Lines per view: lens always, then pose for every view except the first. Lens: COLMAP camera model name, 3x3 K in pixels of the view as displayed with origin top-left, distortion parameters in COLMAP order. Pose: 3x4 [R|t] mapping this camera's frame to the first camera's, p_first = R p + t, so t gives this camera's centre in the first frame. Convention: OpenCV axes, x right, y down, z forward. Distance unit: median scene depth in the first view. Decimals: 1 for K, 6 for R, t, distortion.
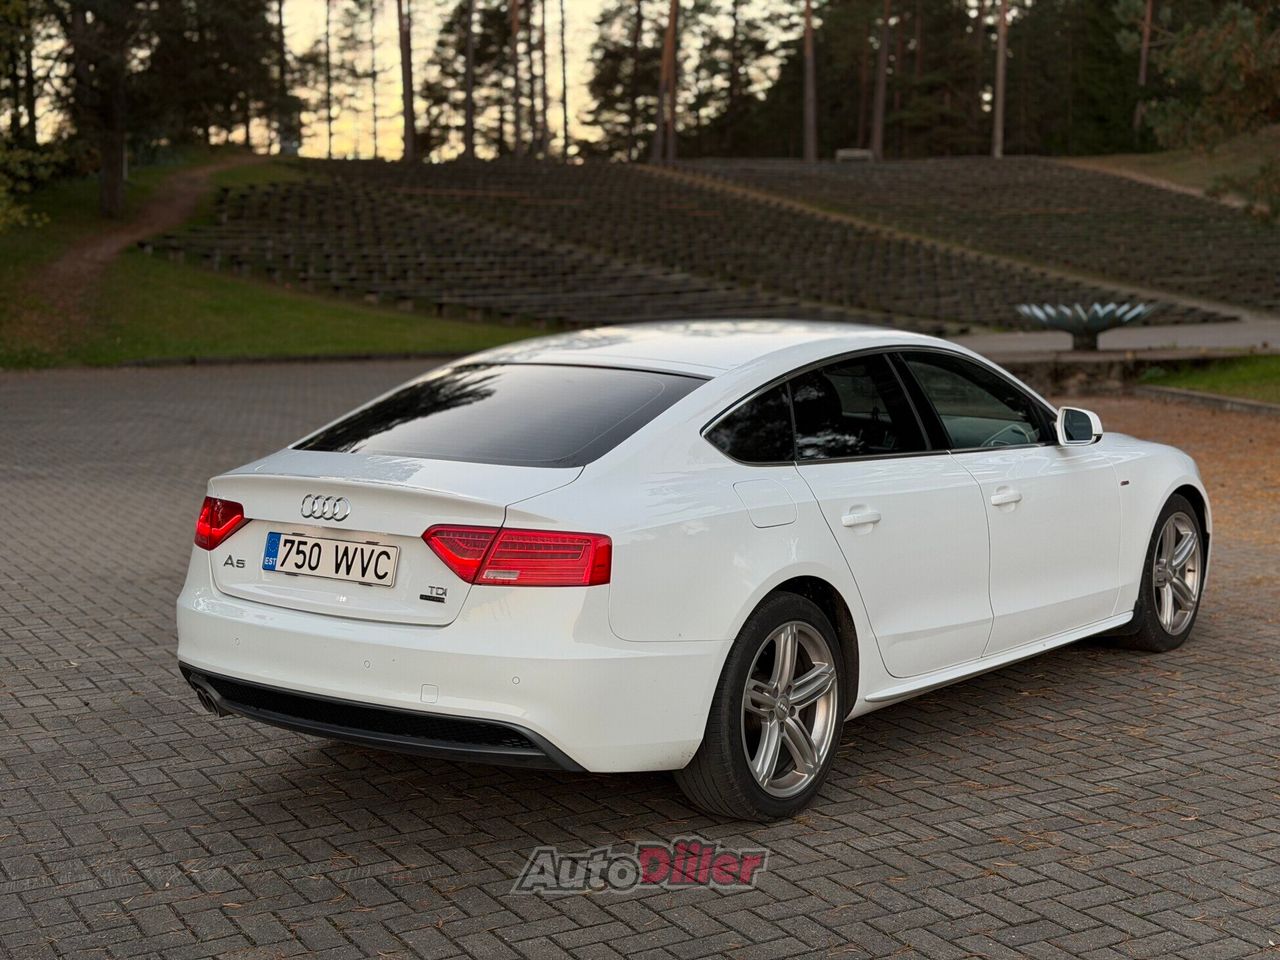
lens RADIAL K [[1793.6, 0, 646.4], [0, 1793.6, 485.0], [0, 0, 1]] dist [0.163326, -0.295684]
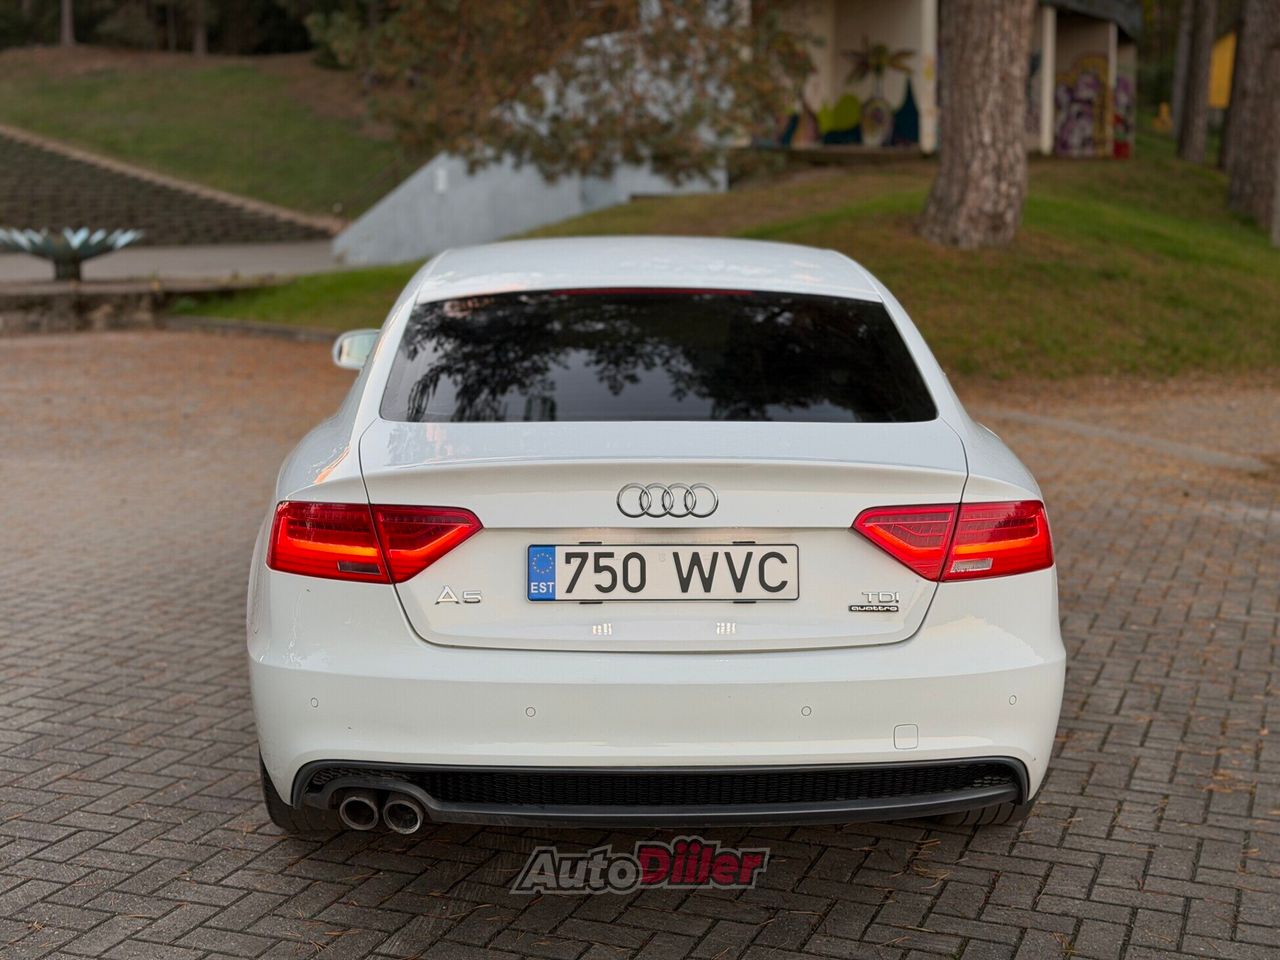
lens RADIAL K [[1793.6, 0, 646.4], [0, 1793.6, 485.0], [0, 0, 1]] dist [0.163326, -0.295684]
pose [[0.767496, -0.085417, 0.635337, -0.606135], [0.061912, 0.996327, 0.059159, -0.033839], [-0.638057, -0.006069, 0.769965, 0.458080]]
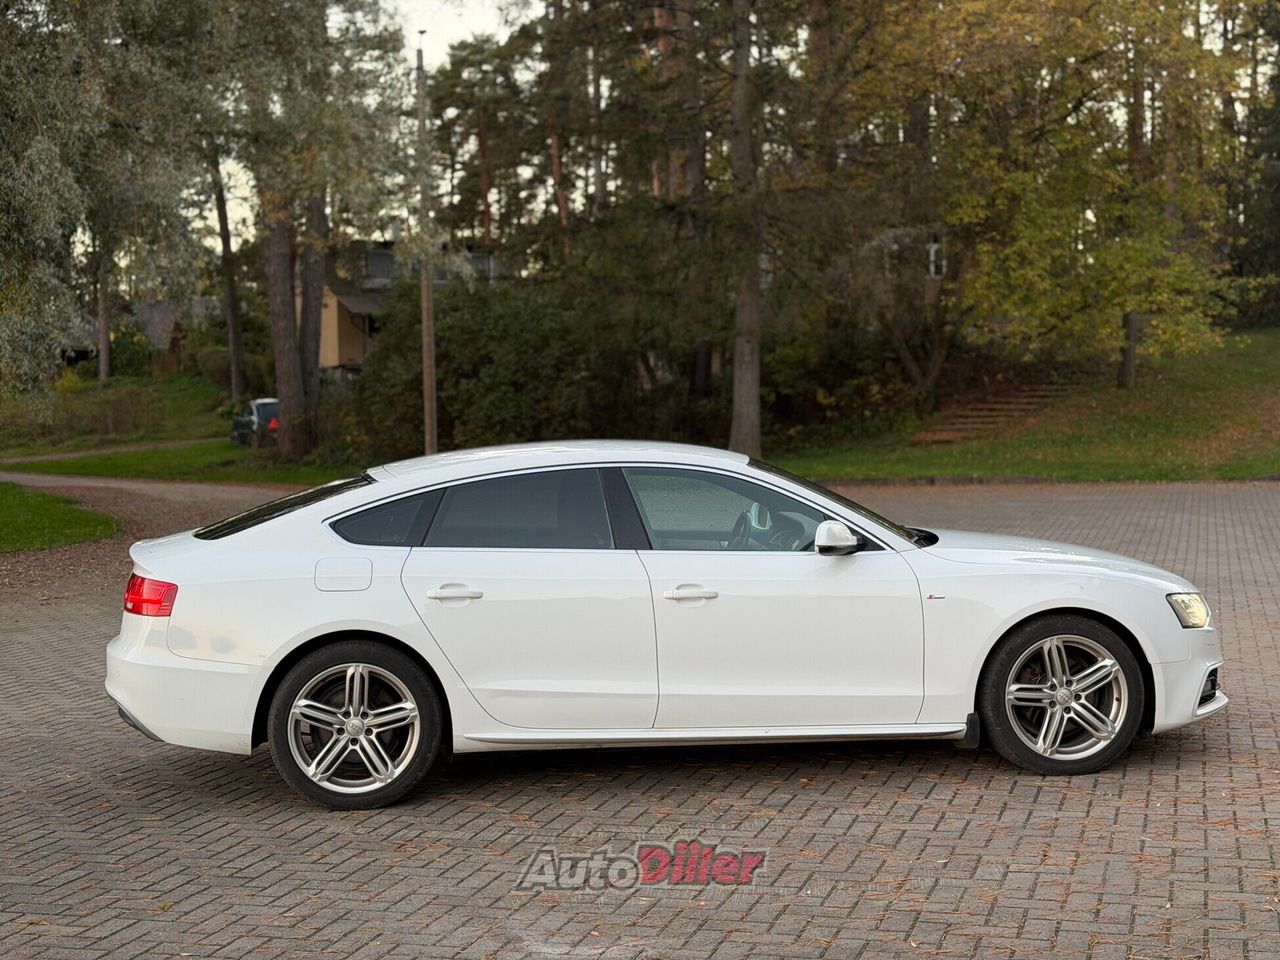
lens RADIAL K [[1793.6, 0, 646.4], [0, 1793.6, 485.0], [0, 0, 1]] dist [0.163326, -0.295684]
pose [[0.687104, 0.017744, -0.726342, 1.234065], [-0.063195, 0.997373, -0.035415, -0.023885], [0.723806, 0.070235, 0.686420, 0.221694]]
